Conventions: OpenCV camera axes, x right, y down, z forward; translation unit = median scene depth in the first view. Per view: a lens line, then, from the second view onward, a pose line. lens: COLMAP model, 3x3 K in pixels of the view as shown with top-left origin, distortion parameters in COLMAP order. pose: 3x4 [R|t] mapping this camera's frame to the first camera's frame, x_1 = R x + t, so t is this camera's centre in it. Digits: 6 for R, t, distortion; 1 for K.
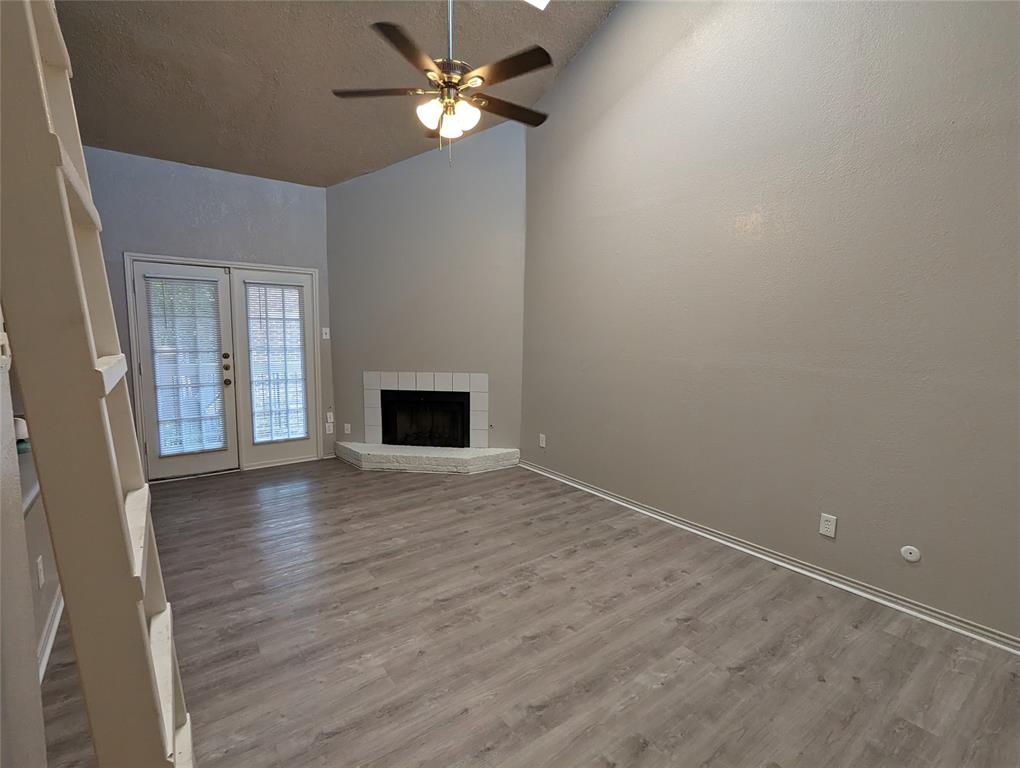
lens RADIAL K [[485.9, 0, 501.0], [0, 485.9, 388.2], [0, 0, 1]] dist [0.001589, 0.000516]
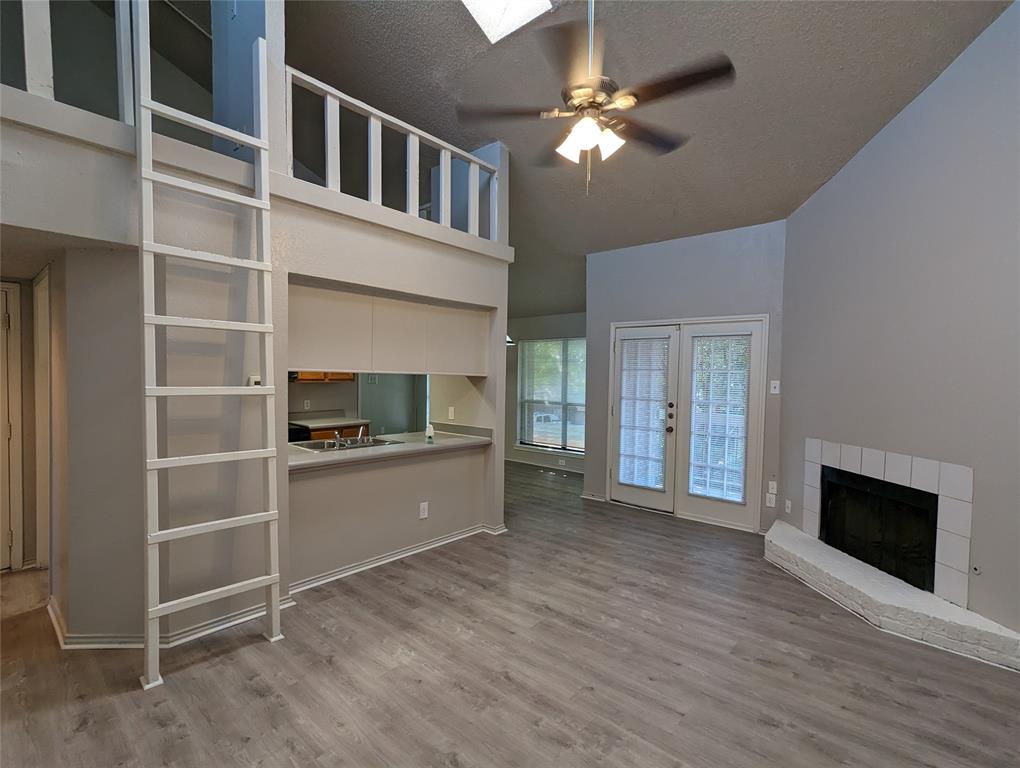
lens RADIAL K [[485.9, 0, 501.0], [0, 485.9, 388.2], [0, 0, 1]] dist [0.001589, 0.000516]
pose [[0.201377, 0.021780, -0.979272, 0.415715], [-0.131168, 0.991348, -0.004925, -0.049234], [0.970692, 0.129440, 0.202491, 0.408150]]
